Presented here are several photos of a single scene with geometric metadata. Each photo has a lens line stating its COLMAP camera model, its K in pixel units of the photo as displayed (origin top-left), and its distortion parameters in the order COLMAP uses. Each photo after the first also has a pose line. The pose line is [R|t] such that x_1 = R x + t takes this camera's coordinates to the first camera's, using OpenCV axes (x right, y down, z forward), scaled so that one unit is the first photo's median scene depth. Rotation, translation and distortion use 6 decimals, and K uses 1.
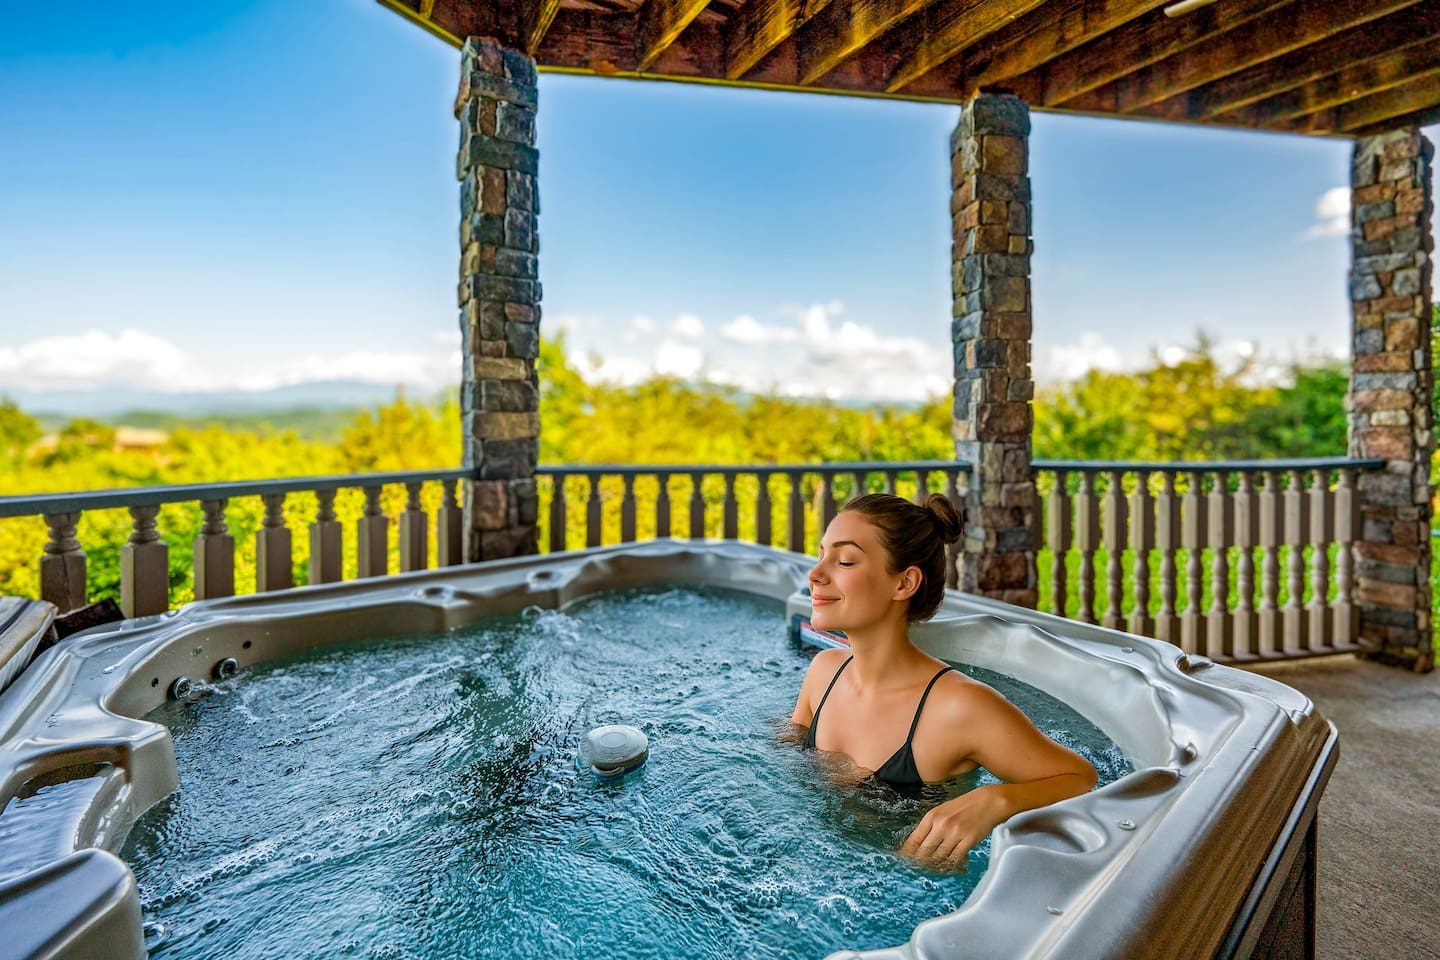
lens RADIAL K [[610.8, 0, 718.0], [0, 610.8, 409.0], [0, 0, 1]] dist [0.000165, -0.000436]
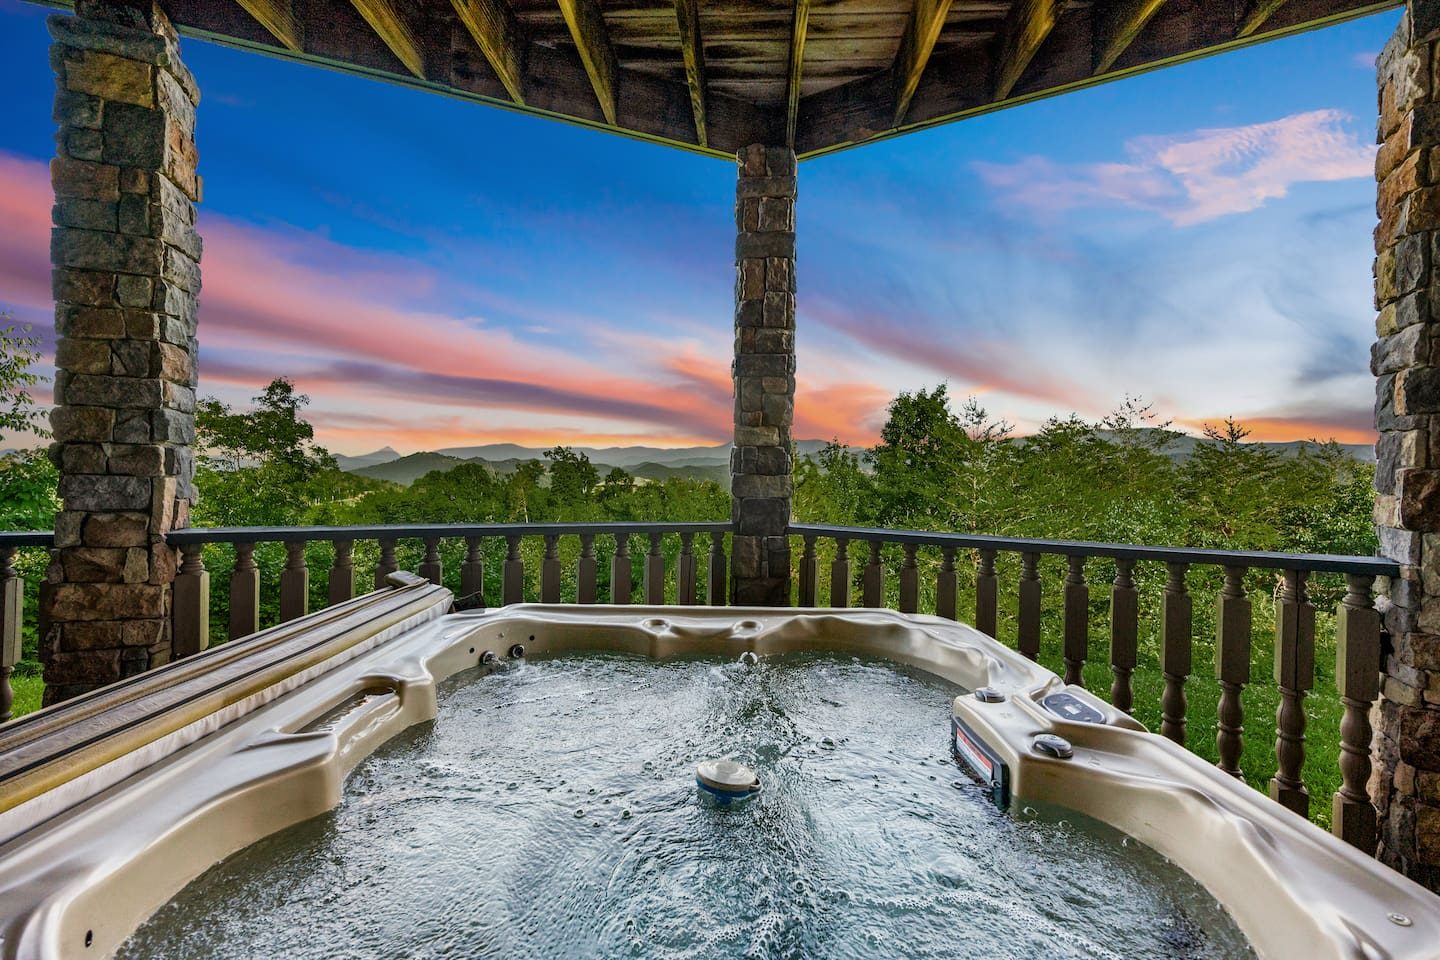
lens RADIAL K [[594.6, 0, 723.0], [0, 594.6, 461.9], [0, 0, 1]] dist [0.001682, -0.000144]
pose [[0.798235, 0.001145, -0.602345, 0.244780], [-0.000761, 0.999999, 0.000893, -0.018721], [0.602346, -0.000254, 0.798235, 0.080938]]
